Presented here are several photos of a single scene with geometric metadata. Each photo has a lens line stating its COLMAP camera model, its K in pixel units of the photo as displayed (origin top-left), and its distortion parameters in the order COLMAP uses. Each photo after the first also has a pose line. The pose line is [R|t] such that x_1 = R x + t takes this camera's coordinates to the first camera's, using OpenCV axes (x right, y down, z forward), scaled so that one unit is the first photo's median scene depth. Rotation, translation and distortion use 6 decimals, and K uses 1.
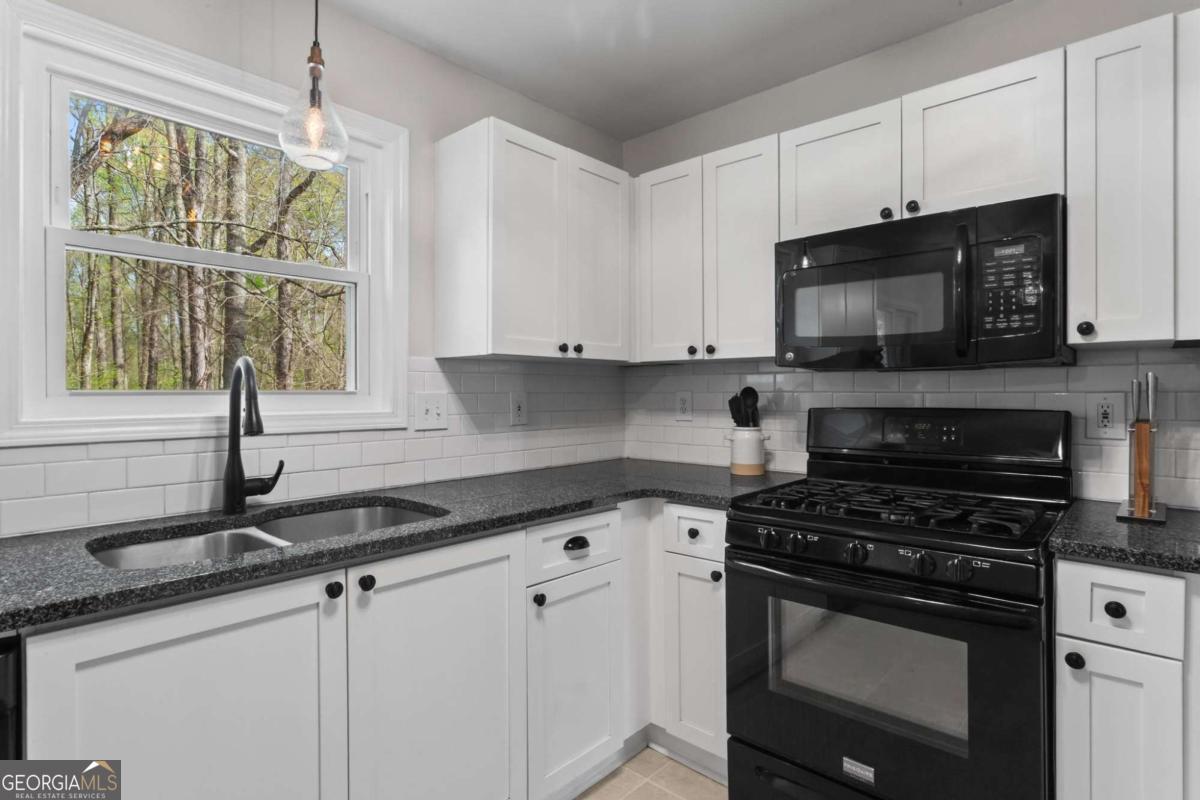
lens RADIAL K [[609.4, 0, 593.8], [0, 609.4, 390.6], [0, 0, 1]] dist [-0.003246, 0.001118]
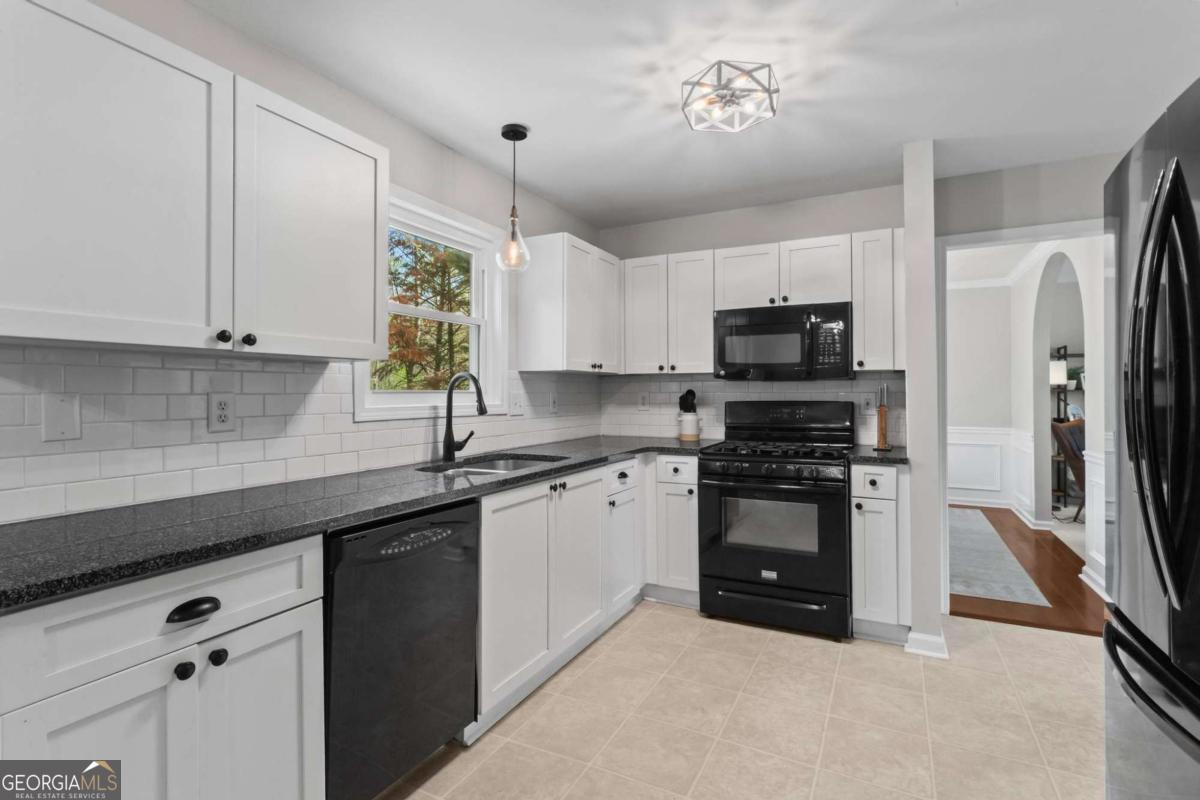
lens RADIAL K [[569.5, 0, 595.5], [0, 569.5, 382.0], [0, 0, 1]] dist [0.001447, 0.000246]
pose [[0.965874, 0.005935, 0.258946, -0.507287], [-0.001552, 0.999852, -0.017130, 0.001037], [-0.259009, 0.016144, 0.965740, -0.578308]]
